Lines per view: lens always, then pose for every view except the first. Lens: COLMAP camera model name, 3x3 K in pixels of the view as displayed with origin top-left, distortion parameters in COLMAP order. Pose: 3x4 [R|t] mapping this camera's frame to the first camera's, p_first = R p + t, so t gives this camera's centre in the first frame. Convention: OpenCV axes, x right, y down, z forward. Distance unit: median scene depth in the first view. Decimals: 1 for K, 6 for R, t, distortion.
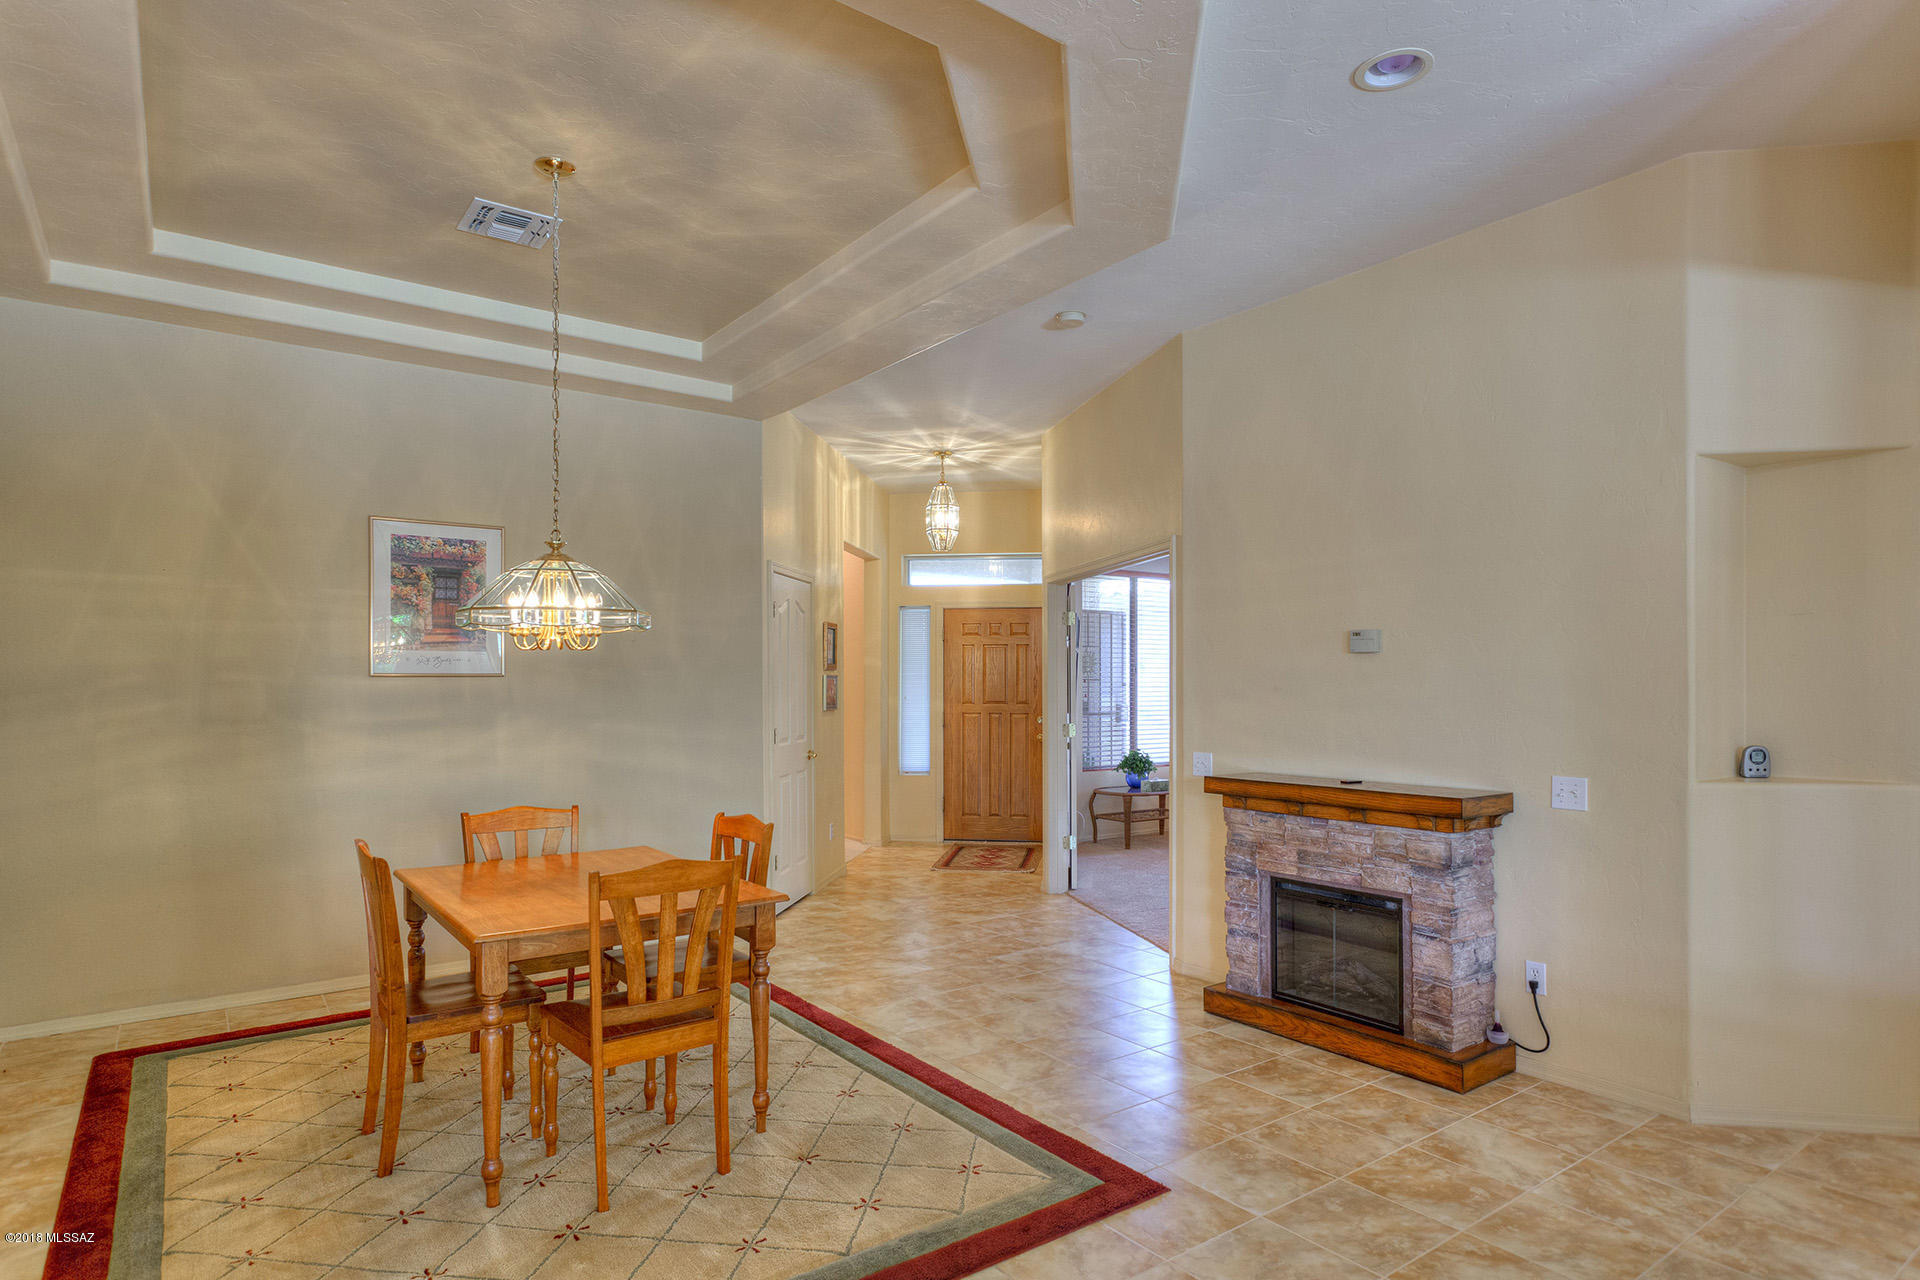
lens RADIAL K [[1040.9, 0, 958.0], [0, 1040.9, 689.9], [0, 0, 1]] dist [0.000345, 0.001417]
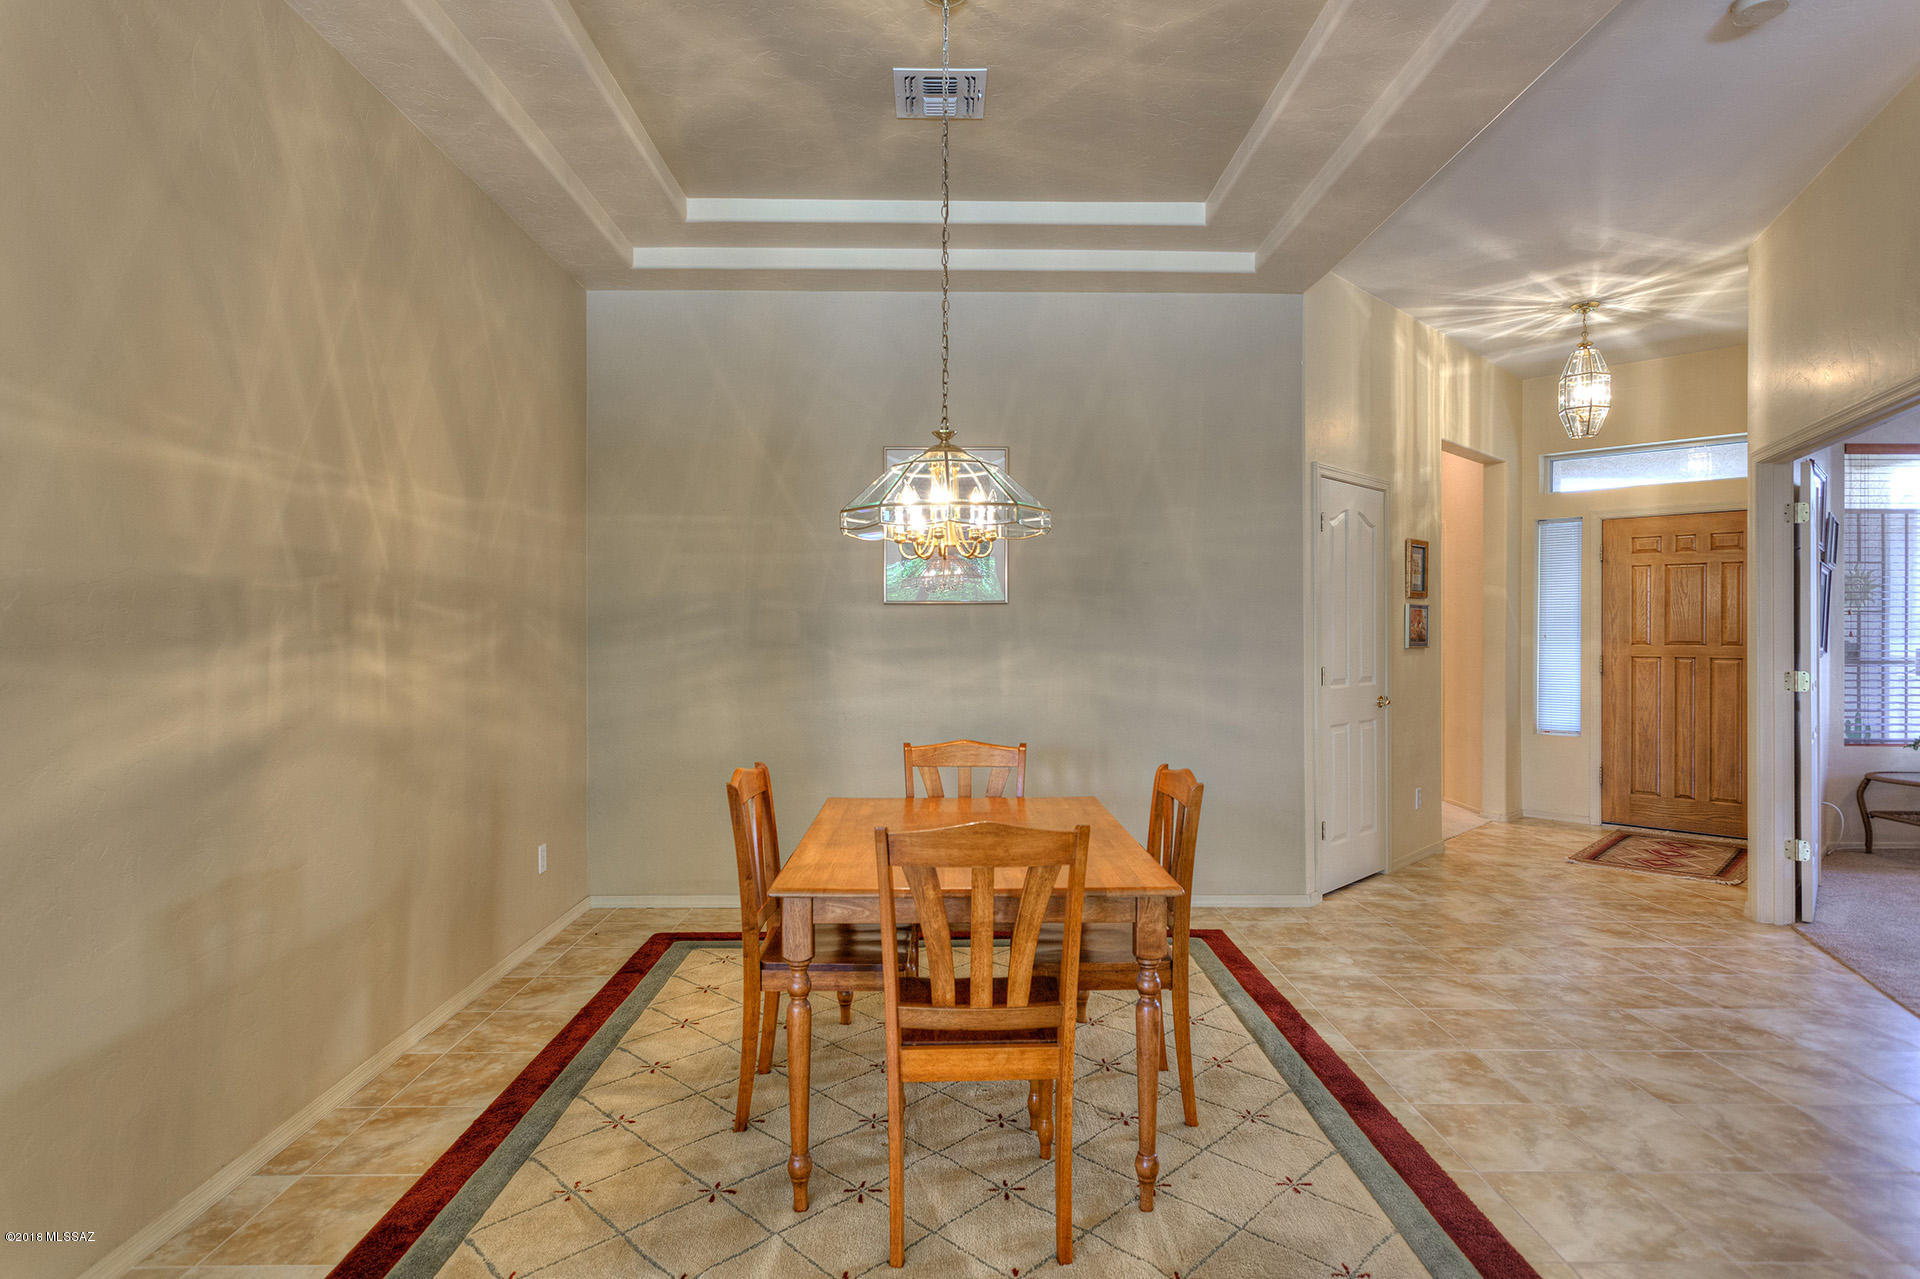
lens RADIAL K [[1012.7, 0, 959.5], [0, 1012.7, 636.2], [0, 0, 1]] dist [0.002278, 0.002990]
pose [[0.809607, 0.003775, -0.586960, 0.062791], [-0.004328, 0.999991, 0.000461, 0.013905], [0.586956, 0.002168, 0.809616, 0.187449]]
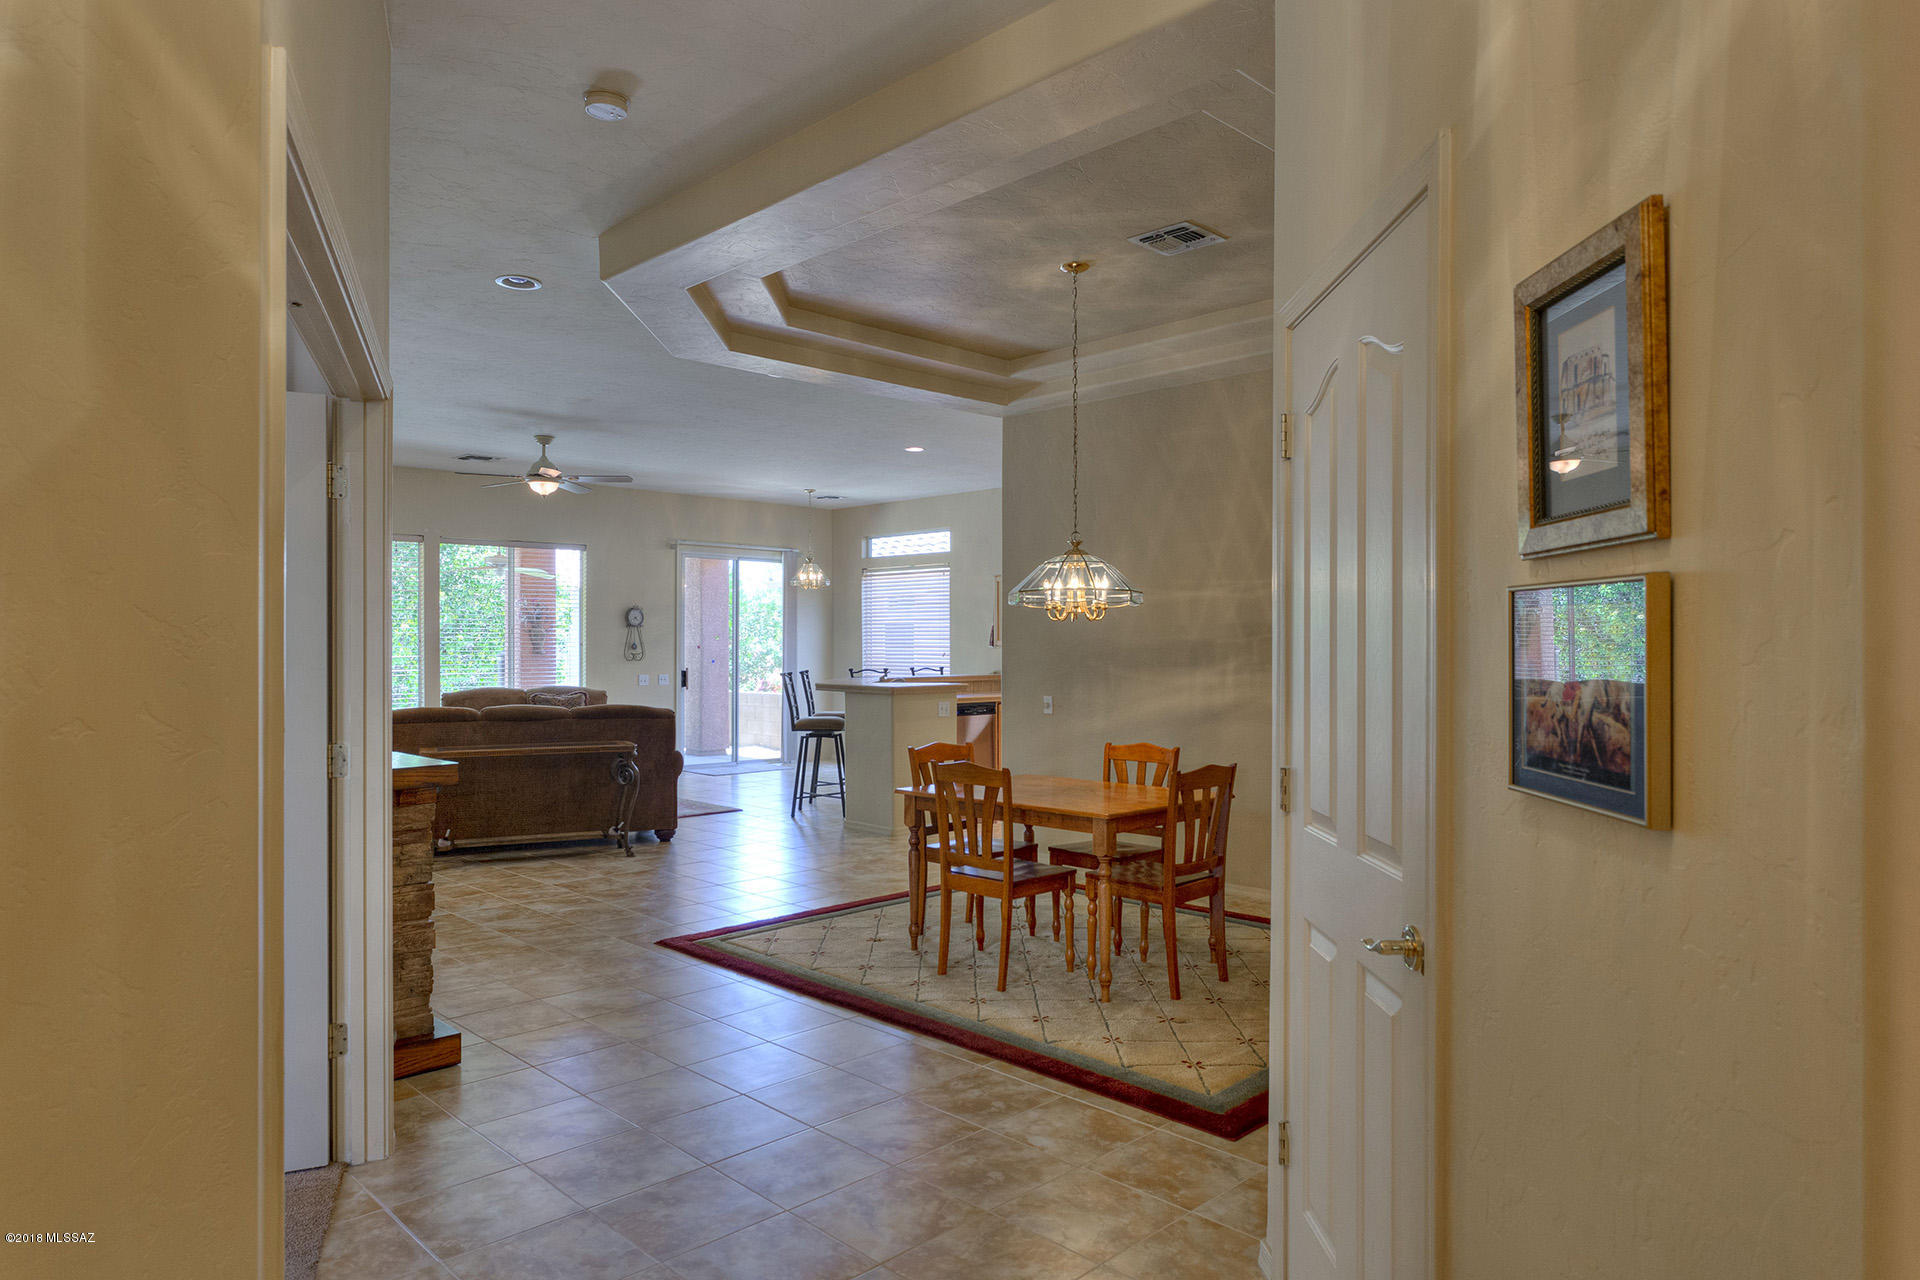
lens RADIAL K [[1157.5, 0, 904.7], [0, 1157.5, 647.3], [0, 0, 1]] dist [0.000762, 0.000058]
pose [[-0.994470, 0.002037, -0.104998, 0.002551], [0.000971, 0.999948, 0.010198, -0.010148], [0.105013, 0.010040, -0.994420, 1.334493]]
